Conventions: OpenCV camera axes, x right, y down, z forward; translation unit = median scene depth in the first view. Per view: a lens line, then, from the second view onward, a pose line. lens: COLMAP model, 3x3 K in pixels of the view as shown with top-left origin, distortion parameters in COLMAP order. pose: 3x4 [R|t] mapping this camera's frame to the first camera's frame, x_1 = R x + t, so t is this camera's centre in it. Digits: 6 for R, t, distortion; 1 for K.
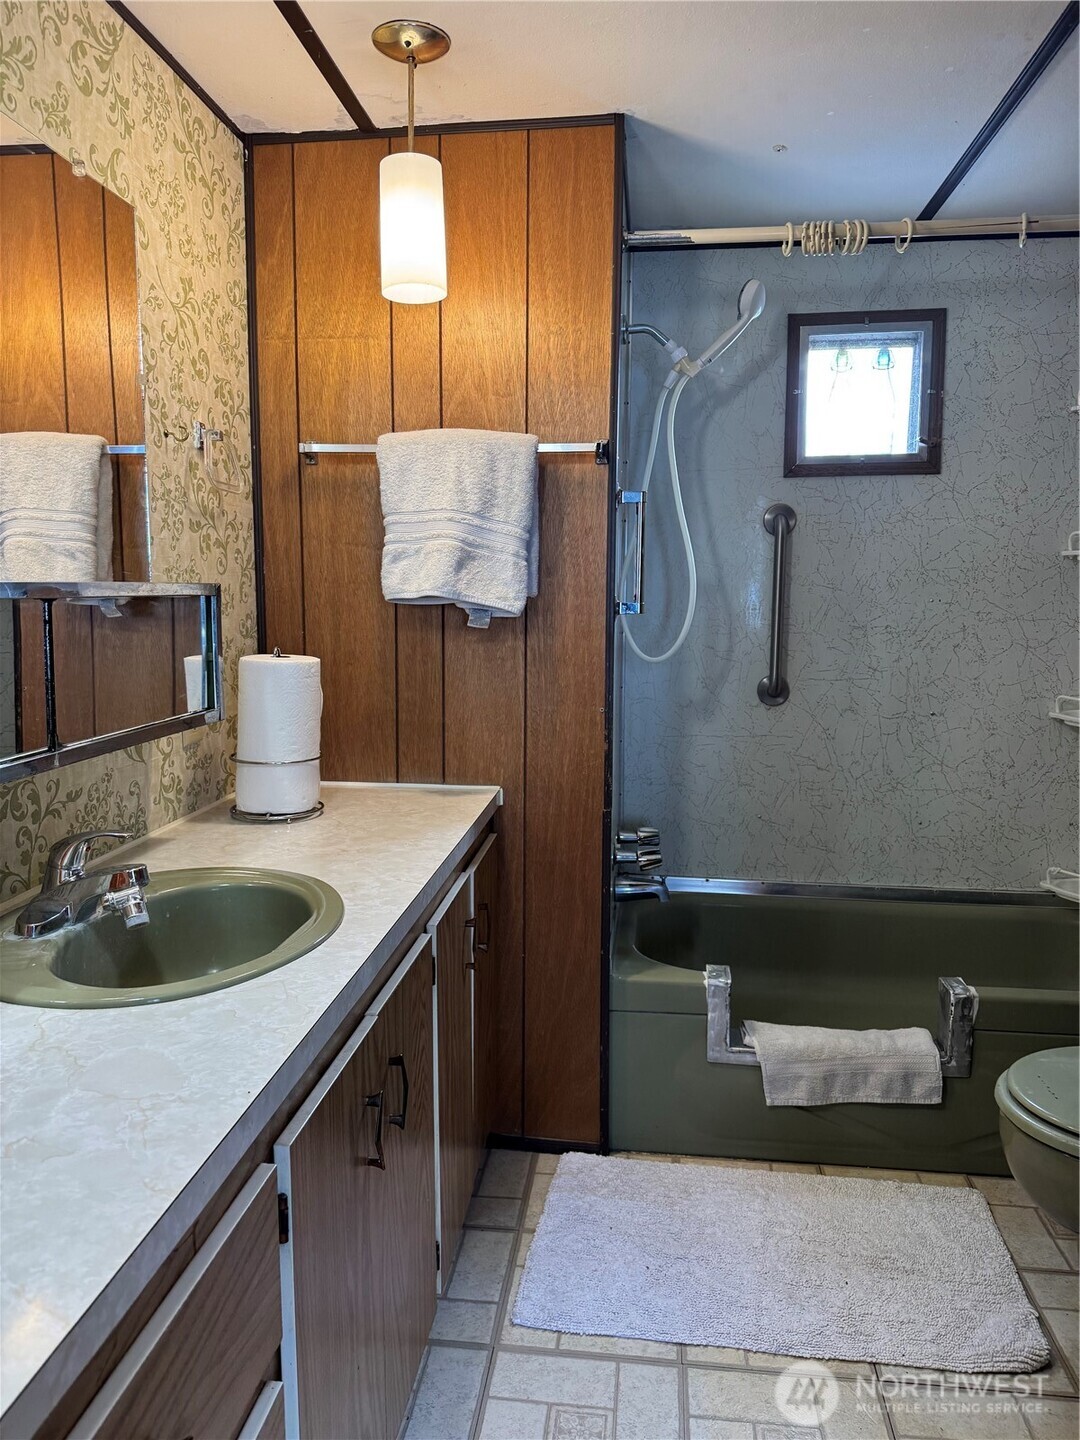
lens RADIAL K [[1037.7, 0, 536.3], [0, 1037.7, 712.7], [0, 0, 1]] dist [0.209806, -0.383089]
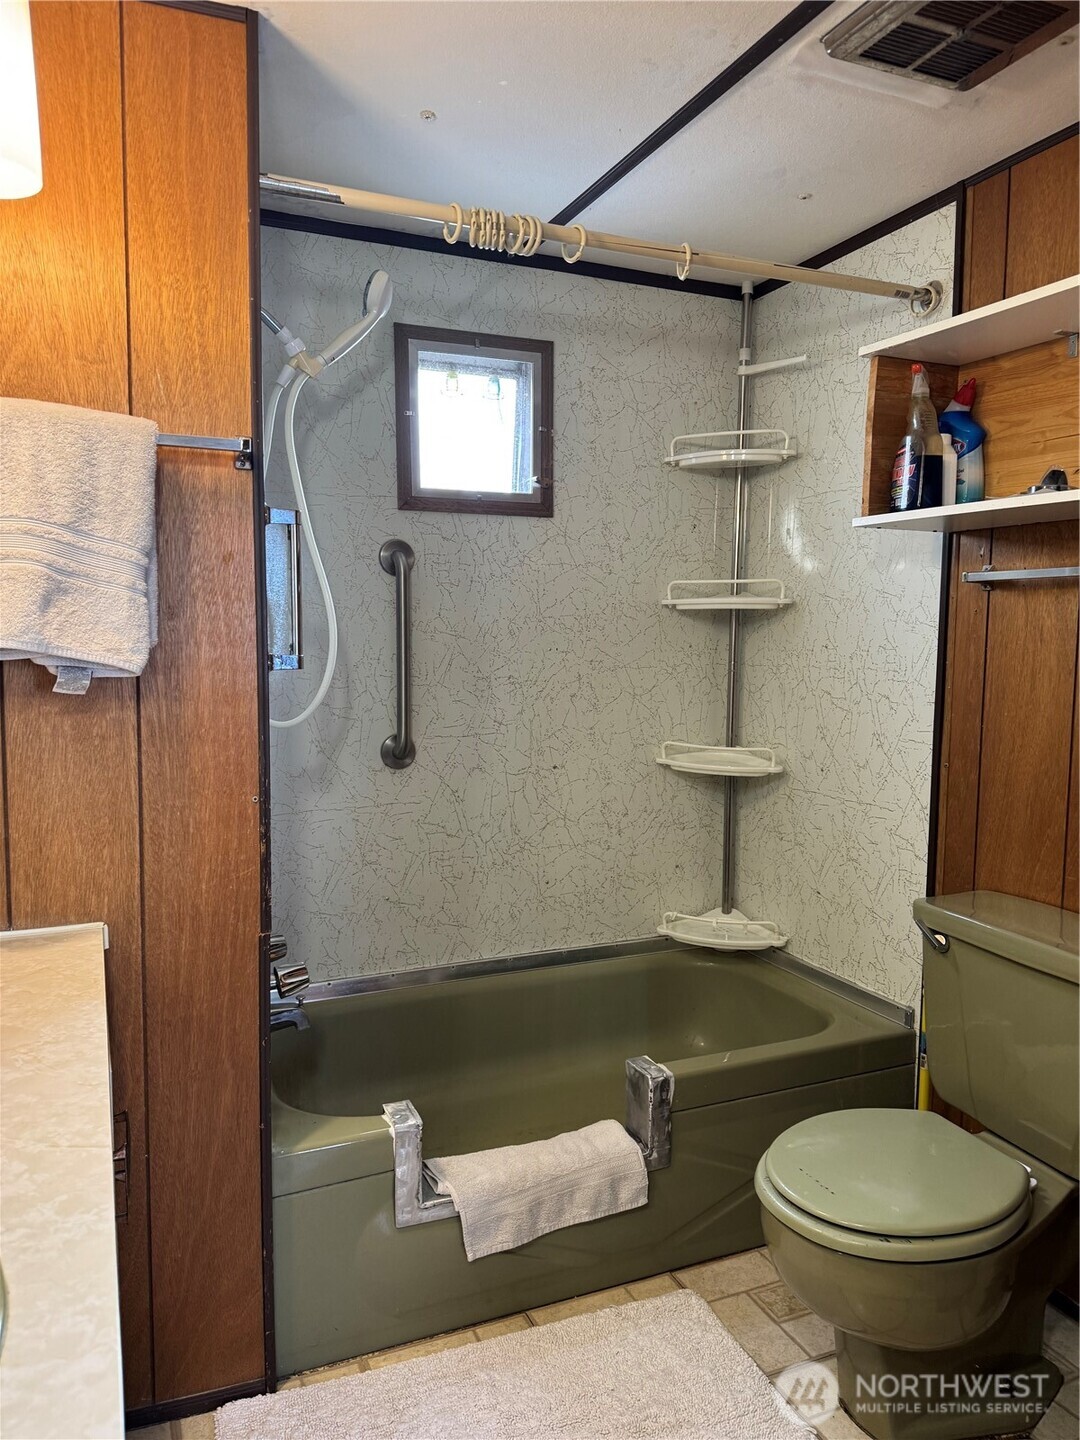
lens RADIAL K [[1031.2, 0, 540.0], [0, 1031.2, 720.0], [0, 0, 1]] dist [0.076735, -0.083883]
pose [[0.865857, -0.041386, 0.498576, -0.126688], [0.054420, 0.998450, -0.011628, -0.039729], [-0.497322, 0.037200, 0.866768, 0.259601]]
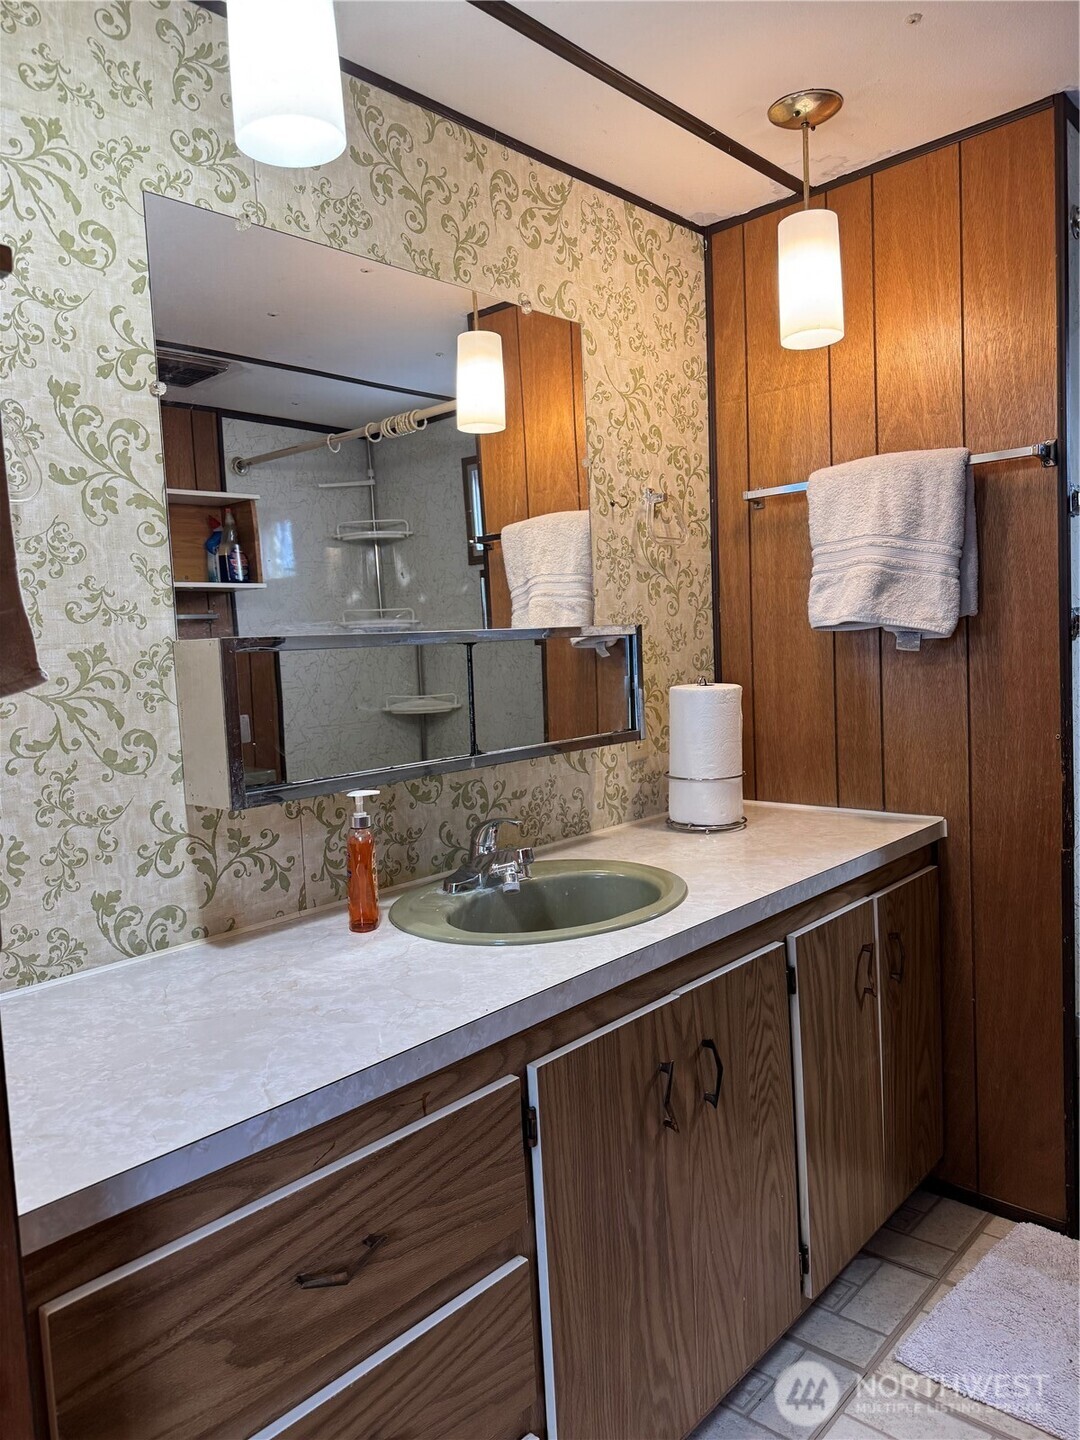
lens RADIAL K [[1047.2, 0, 540.0], [0, 1047.2, 720.0], [0, 0, 1]] dist [0.234160, -0.340557]
pose [[0.811247, -0.001106, -0.584702, 0.247294], [-0.017818, 0.999487, -0.026612, 0.015578], [0.584431, 0.032007, 0.810812, -0.014440]]
